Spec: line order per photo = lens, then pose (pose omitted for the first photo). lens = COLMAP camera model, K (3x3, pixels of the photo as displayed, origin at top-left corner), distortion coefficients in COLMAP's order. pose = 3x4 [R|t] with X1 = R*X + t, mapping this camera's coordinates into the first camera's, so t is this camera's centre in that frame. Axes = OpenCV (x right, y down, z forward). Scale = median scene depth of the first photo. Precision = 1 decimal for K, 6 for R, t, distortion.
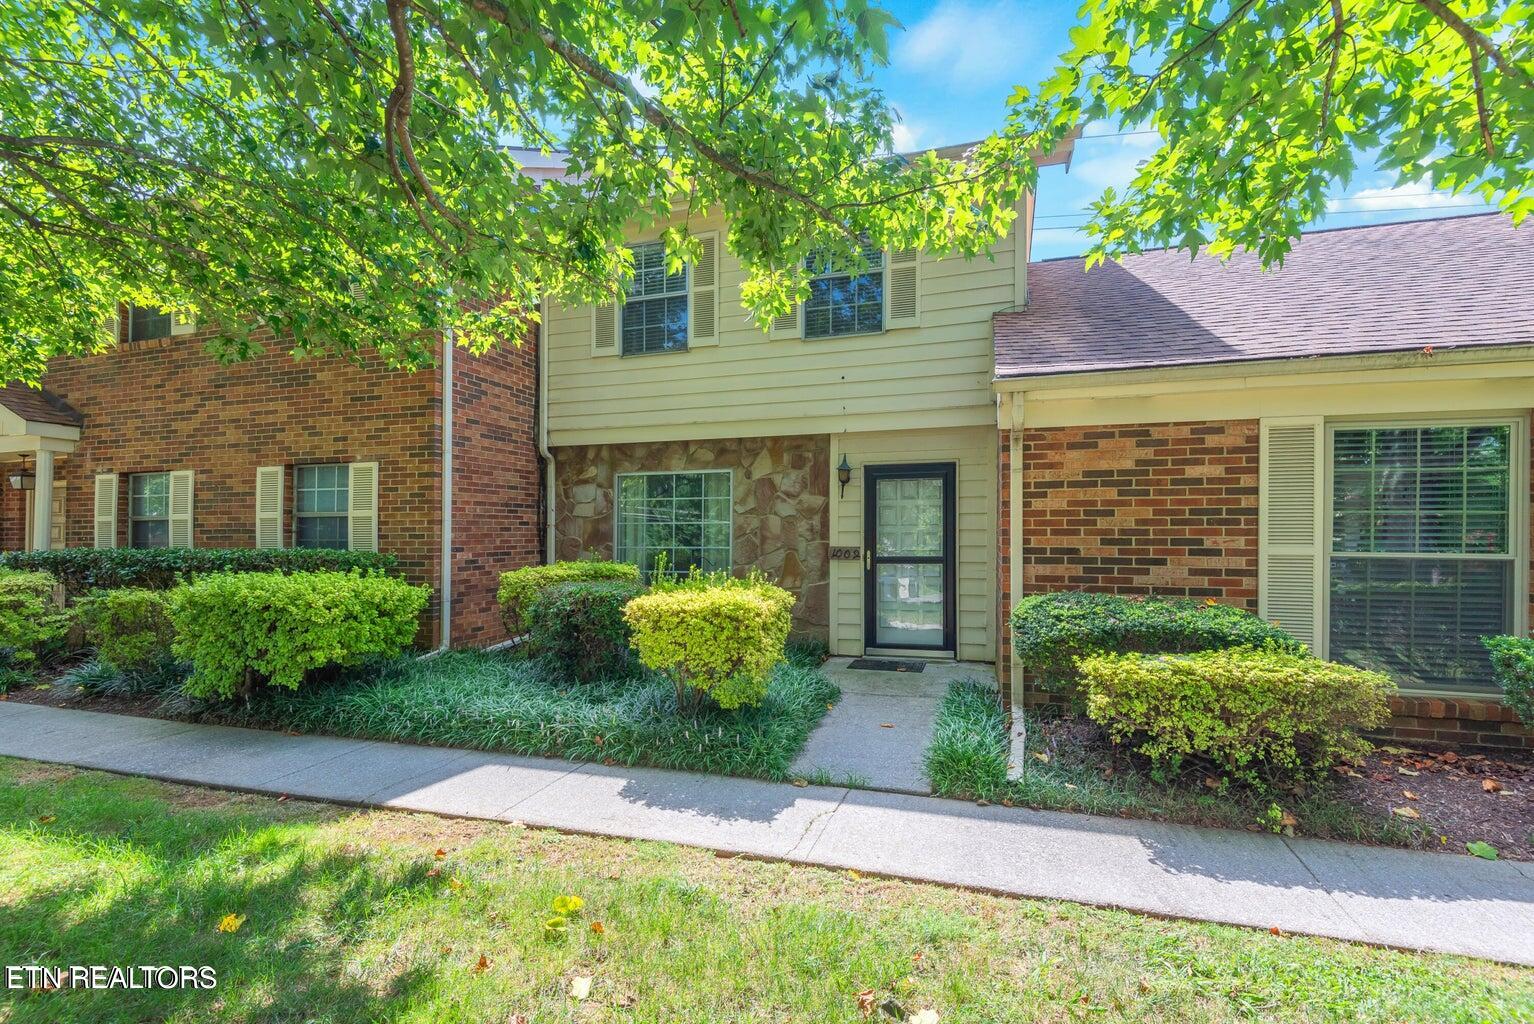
lens RADIAL K [[704.8, 0, 760.5], [0, 704.8, 513.1], [0, 0, 1]] dist [0.035787, -0.019233]
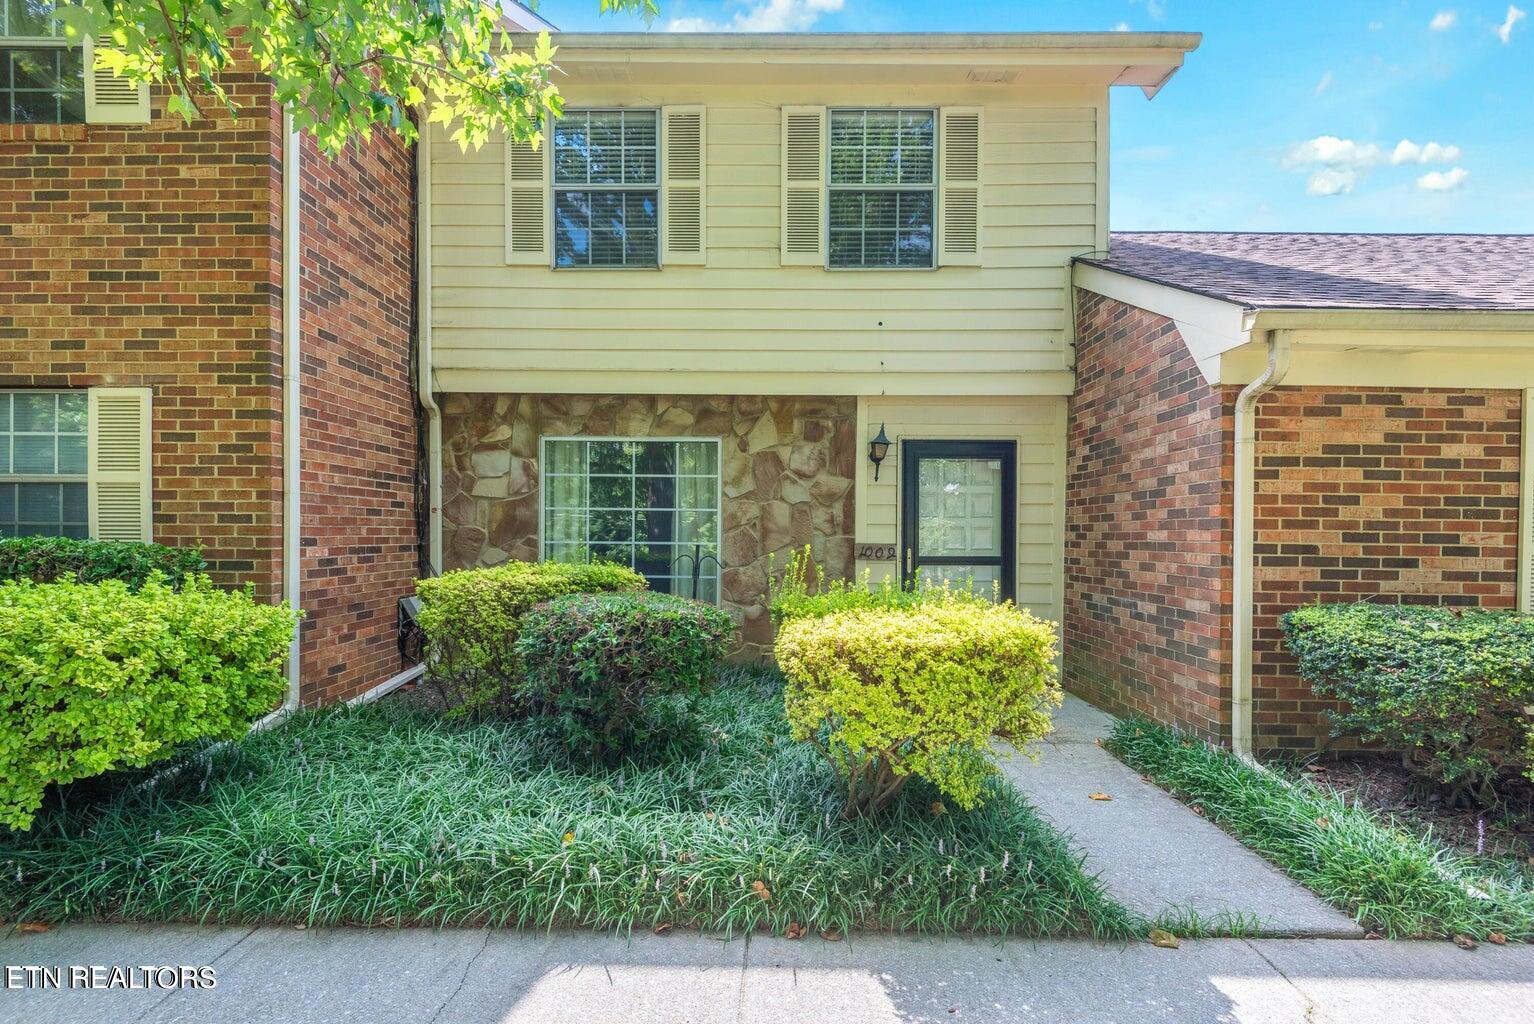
lens RADIAL K [[717.3, 0, 766.7], [0, 717.3, 539.8], [0, 0, 1]] dist [0.015453, -0.009782]
pose [[0.954391, 0.011294, 0.298347, -0.241248], [-0.021995, 0.999229, 0.032534, 0.021182], [-0.297749, -0.037612, 0.953903, 0.297042]]
